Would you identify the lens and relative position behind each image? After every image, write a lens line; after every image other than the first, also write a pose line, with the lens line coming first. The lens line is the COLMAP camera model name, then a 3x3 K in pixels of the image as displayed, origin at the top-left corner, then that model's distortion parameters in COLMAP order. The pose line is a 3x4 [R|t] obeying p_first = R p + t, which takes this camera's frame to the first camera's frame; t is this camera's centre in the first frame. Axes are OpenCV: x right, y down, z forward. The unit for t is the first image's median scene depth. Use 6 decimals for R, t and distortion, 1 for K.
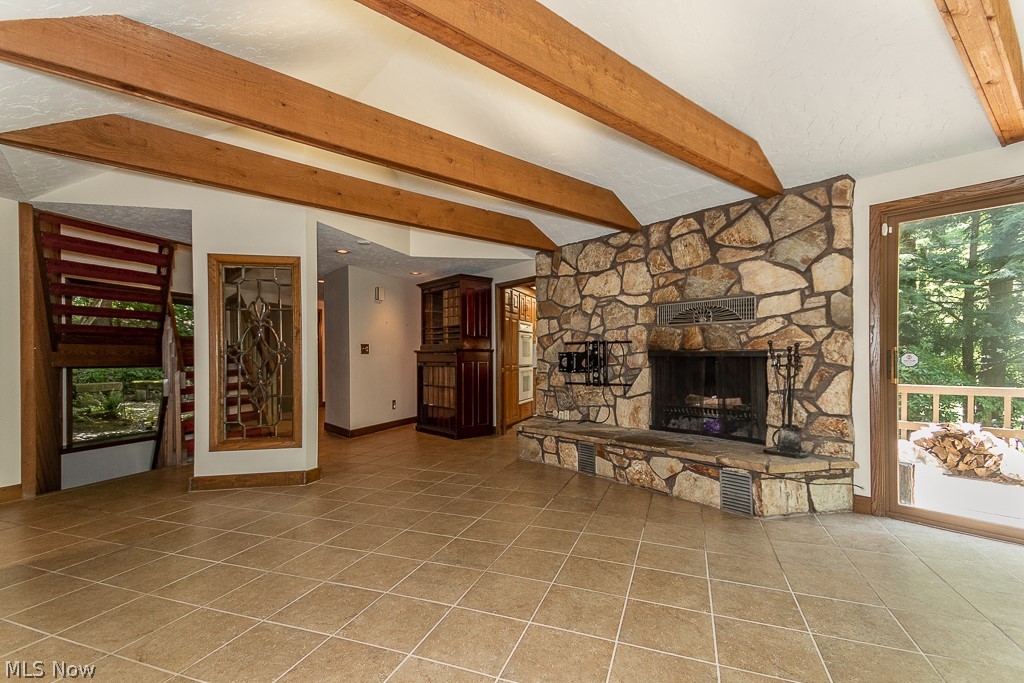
lens RADIAL K [[466.8, 0, 507.6], [0, 466.8, 358.9], [0, 0, 1]] dist [0.025229, 0.000206]
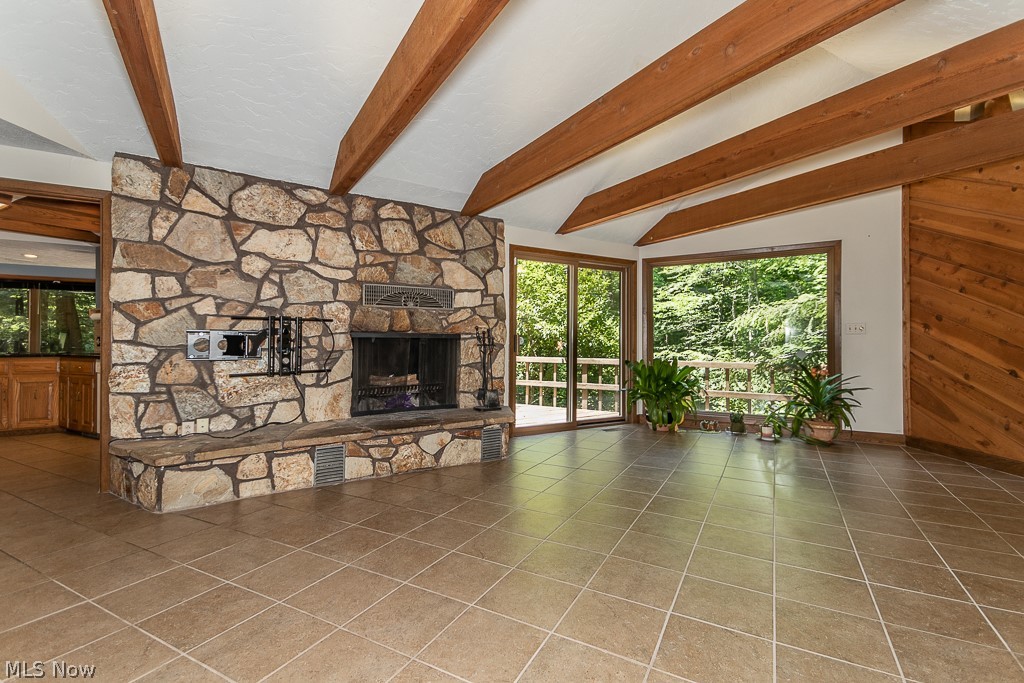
lens RADIAL K [[466.8, 0, 509.8], [0, 466.8, 338.2], [0, 0, 1]] dist [0.025229, 0.000206]
pose [[0.125249, 0.008466, 0.992089, -0.579805], [0.002602, 0.999957, -0.008862, 0.005157], [-0.992122, 0.003691, 0.125221, 0.590959]]
